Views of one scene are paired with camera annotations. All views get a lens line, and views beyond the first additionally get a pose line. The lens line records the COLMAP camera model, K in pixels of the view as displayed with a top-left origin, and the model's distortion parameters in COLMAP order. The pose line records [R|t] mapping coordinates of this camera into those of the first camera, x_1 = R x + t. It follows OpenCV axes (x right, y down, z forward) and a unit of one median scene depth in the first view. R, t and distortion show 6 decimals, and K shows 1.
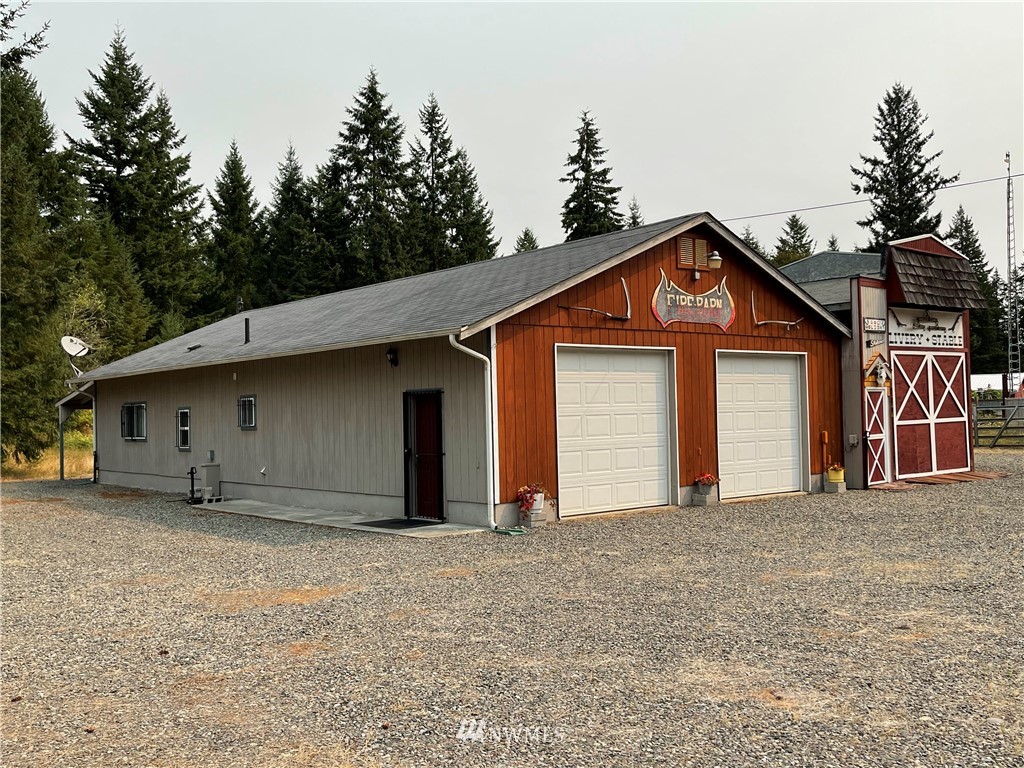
lens RADIAL K [[1015.4, 0, 512.0], [0, 1015.4, 384.0], [0, 0, 1]] dist [0.009429, 0.006518]
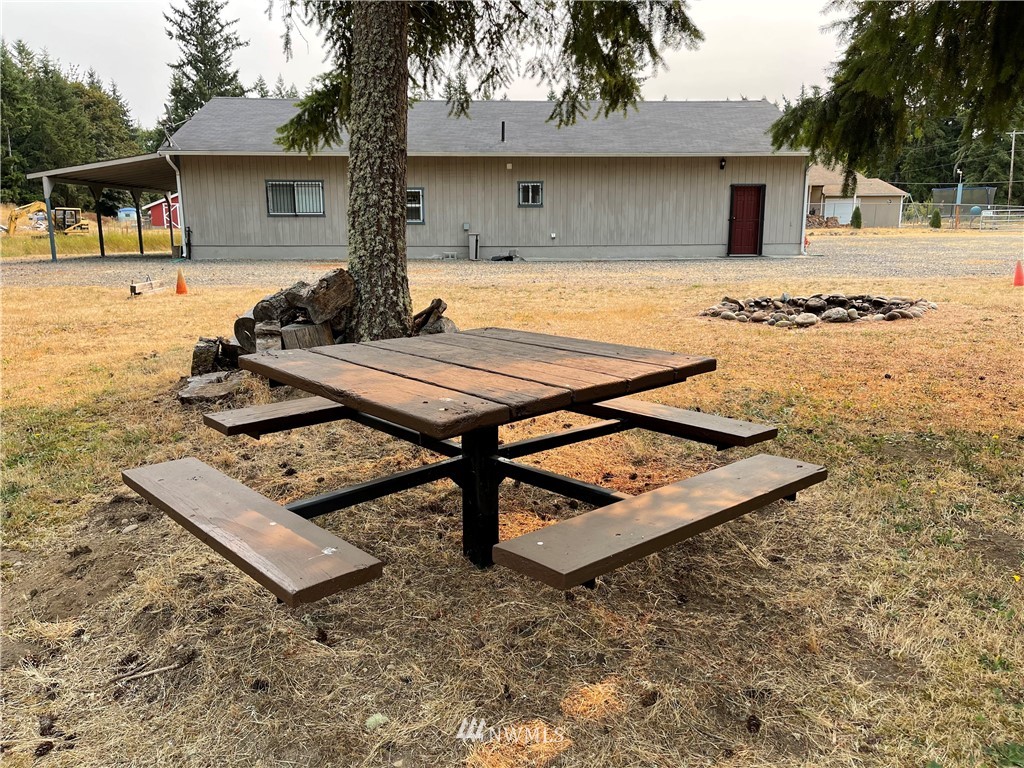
lens RADIAL K [[780.4, 0, 512.0], [0, 780.4, 384.0], [0, 0, 1]] dist [0.034873, -0.002173]
pose [[0.591602, -0.140172, 0.793951, -0.232854], [-0.035429, 0.979299, 0.199295, 0.014120], [-0.805451, -0.146032, 0.574389, 0.072645]]
